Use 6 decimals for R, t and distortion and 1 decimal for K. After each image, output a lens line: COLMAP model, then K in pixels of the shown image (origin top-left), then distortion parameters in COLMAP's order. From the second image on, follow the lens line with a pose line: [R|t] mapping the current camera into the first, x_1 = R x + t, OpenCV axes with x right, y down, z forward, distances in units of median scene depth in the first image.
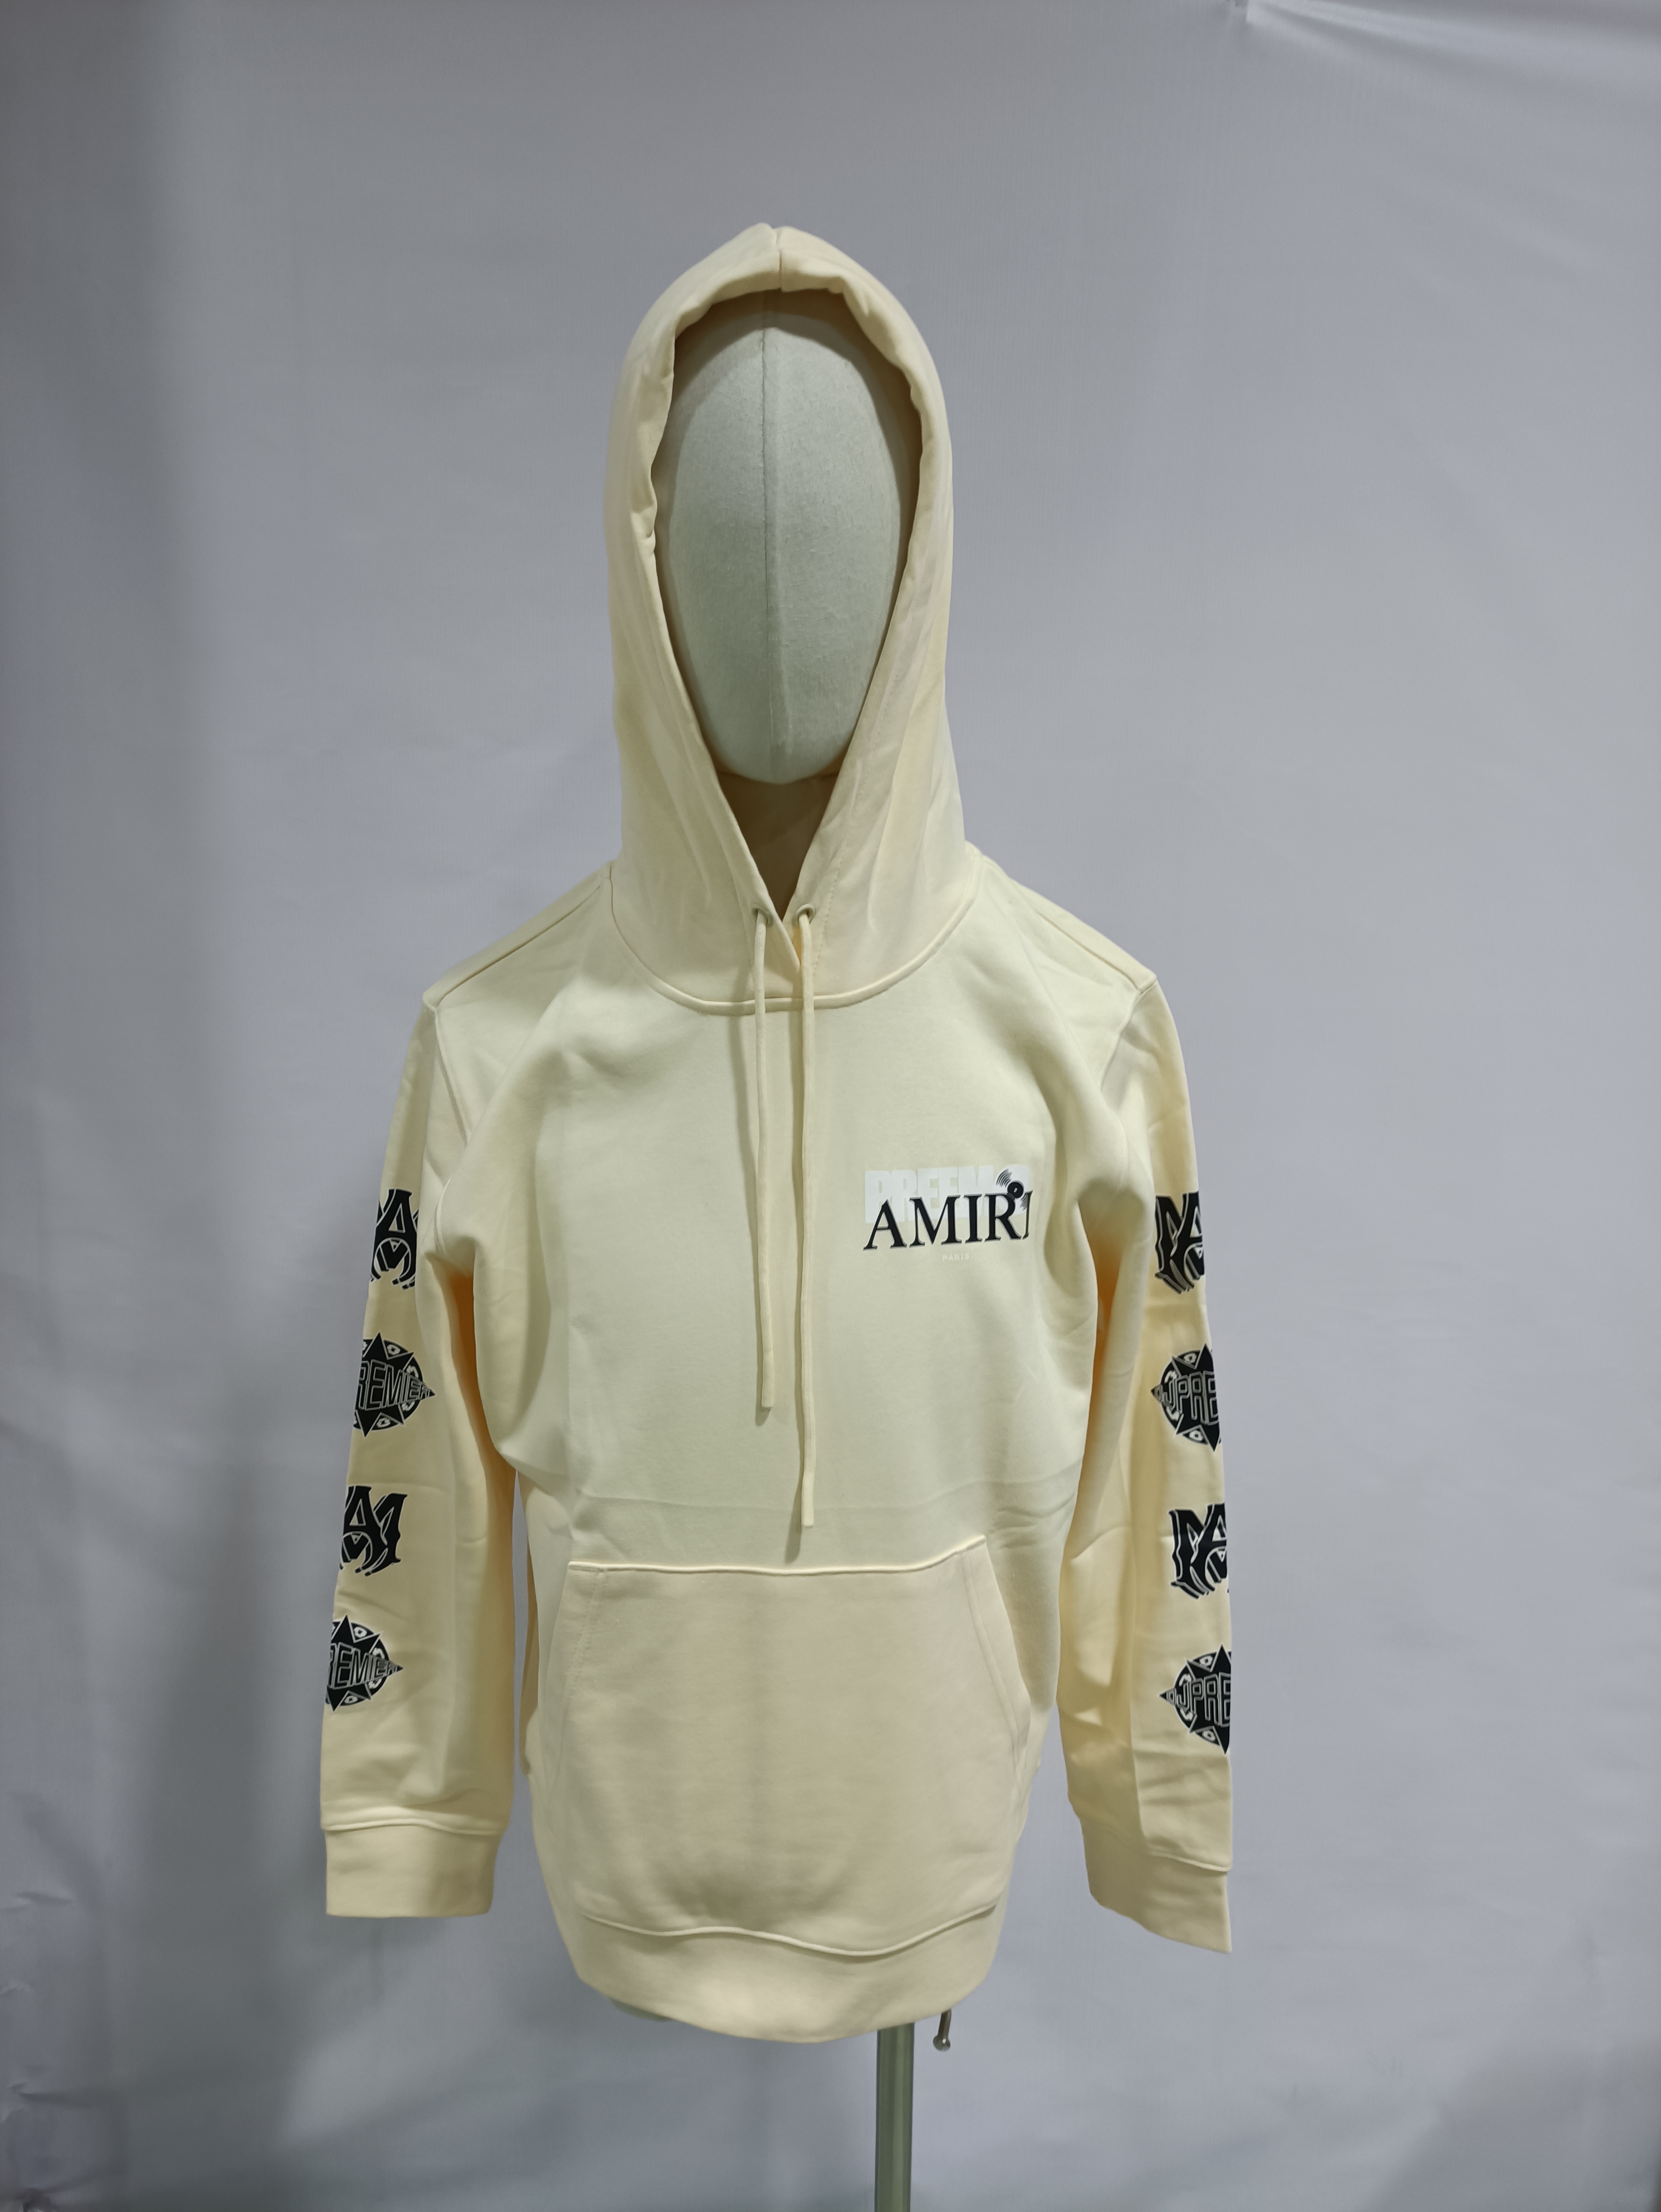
lens RADIAL K [[1538.7, 0, 830.5], [0, 1538.7, 1106.0], [0, 0, 1]] dist [0.003284, -0.006658]
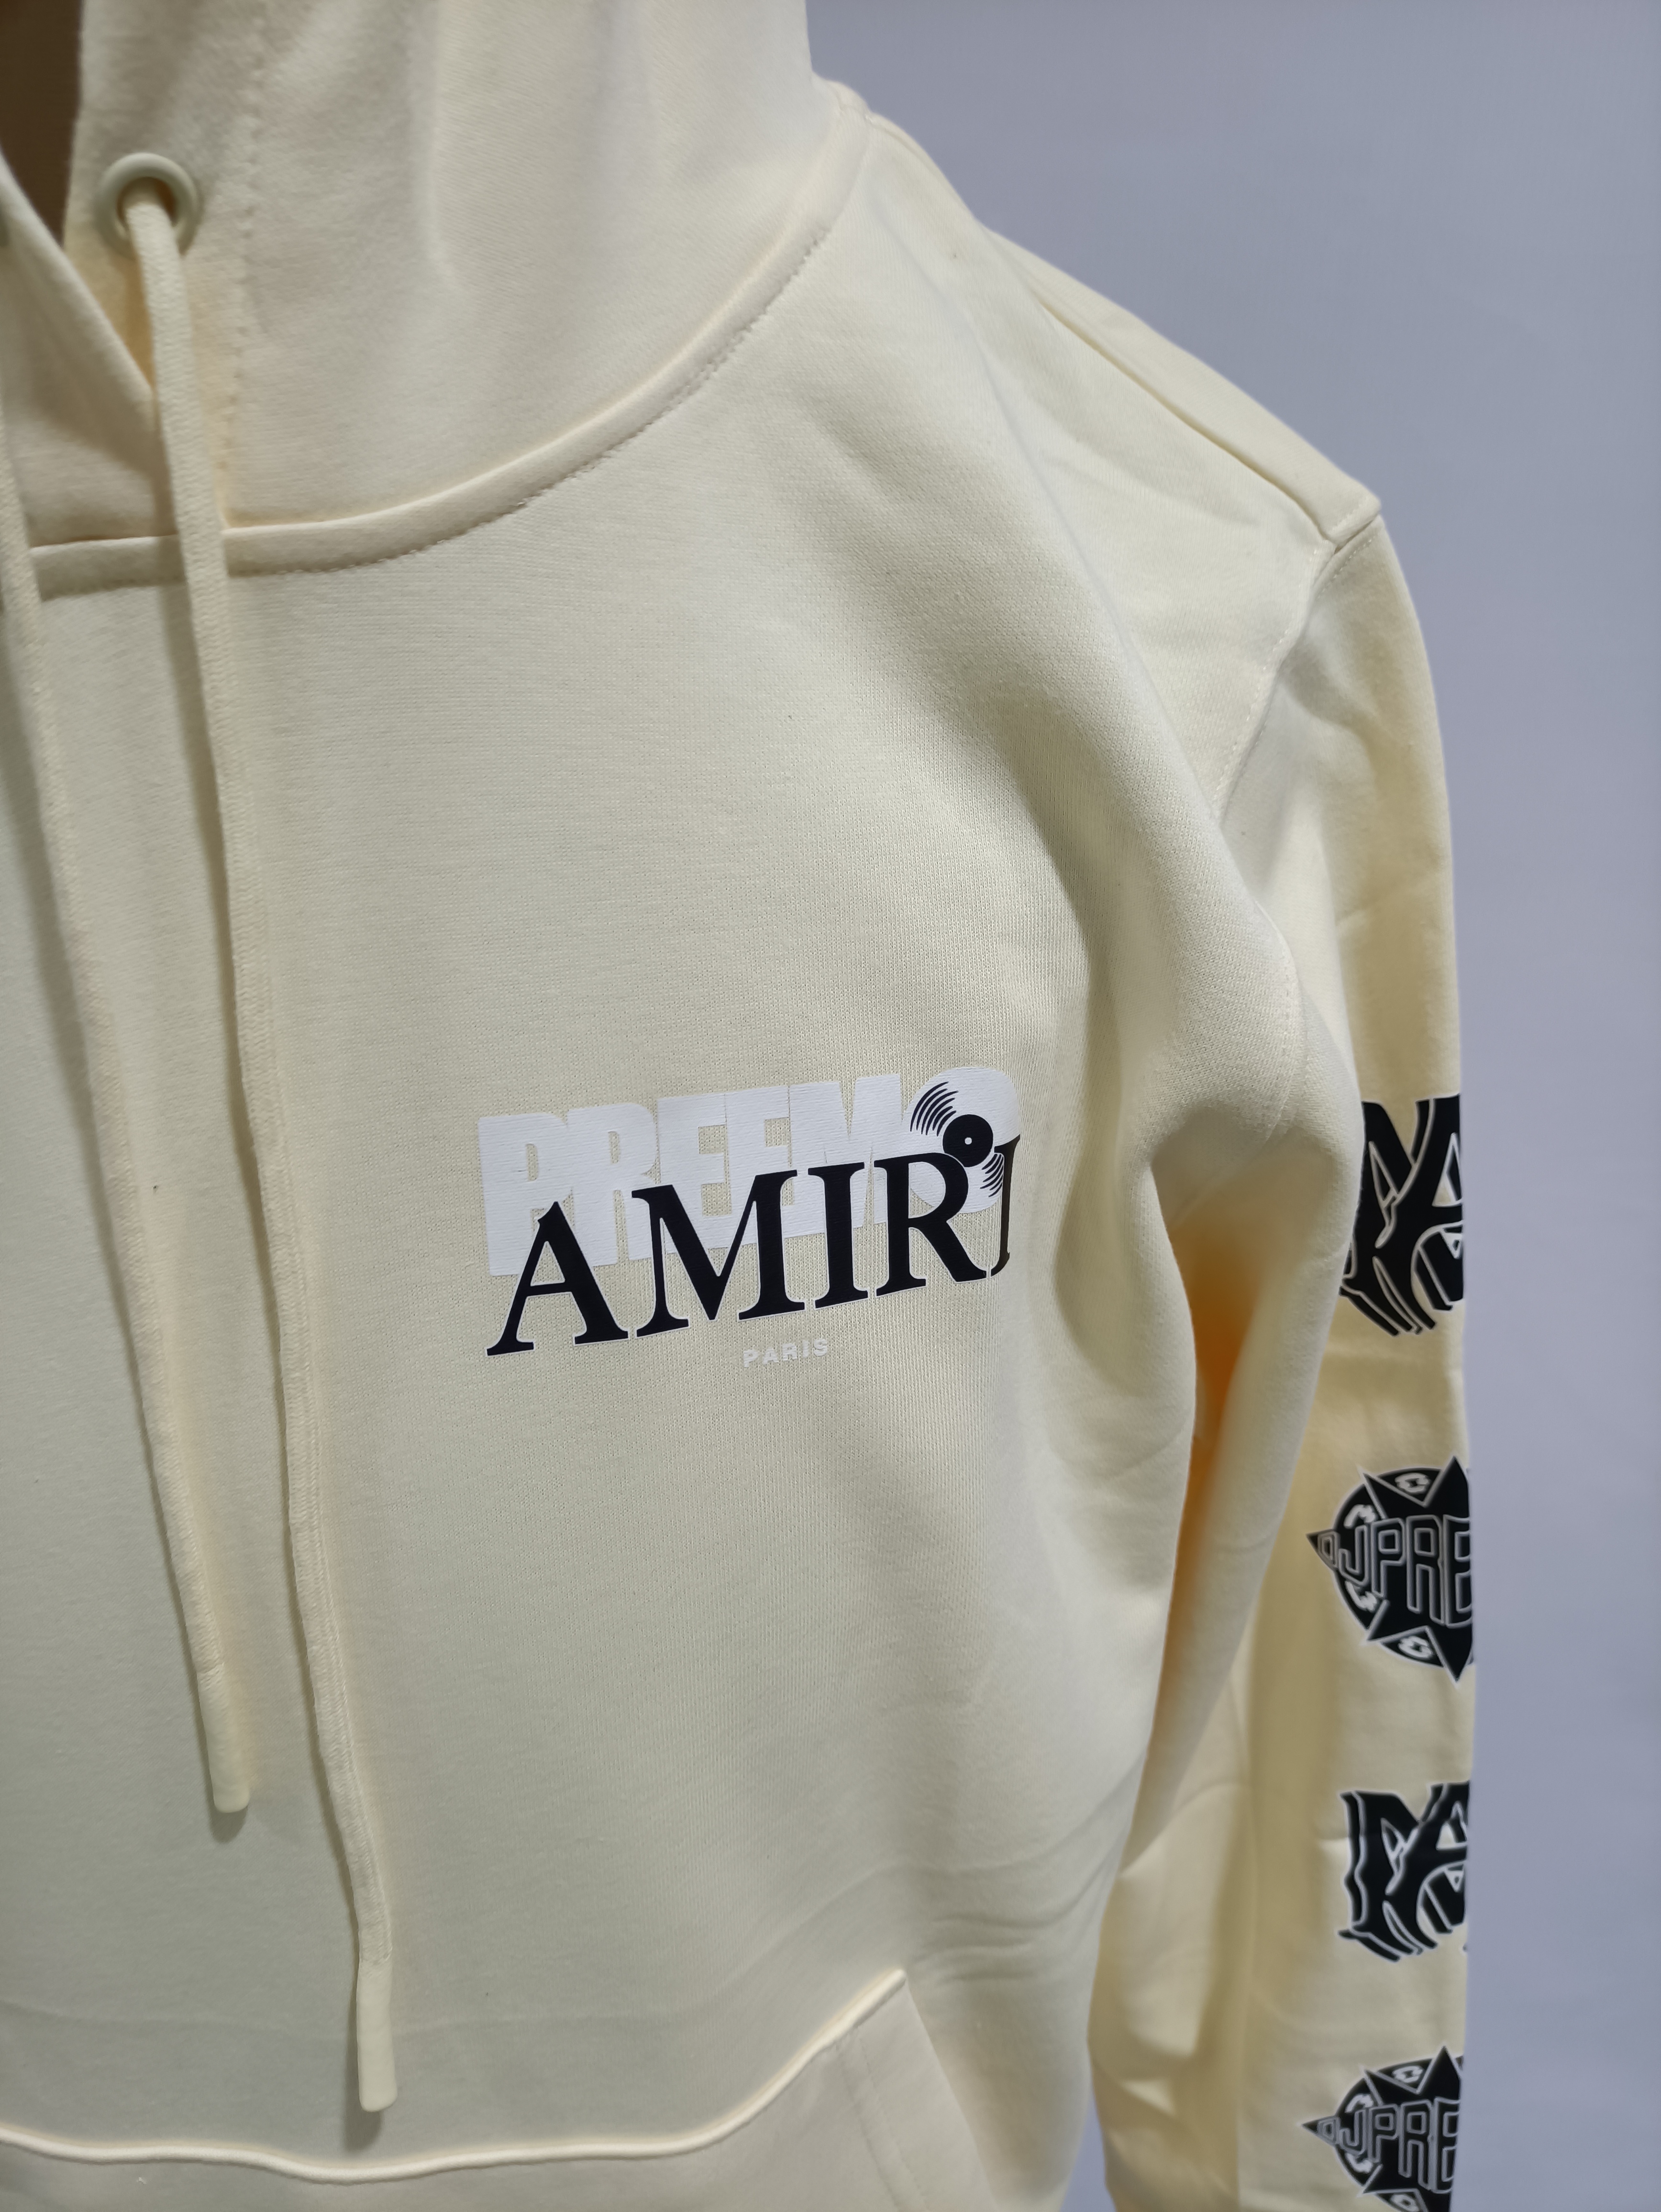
lens RADIAL K [[1538.7, 0, 830.5], [0, 1538.7, 1106.0], [0, 0, 1]] dist [0.003284, -0.006658]
pose [[0.999446, -0.016641, -0.028838, 0.093903], [0.021310, 0.985207, 0.170038, -0.010615], [0.025582, -0.170559, 0.985015, 0.627312]]
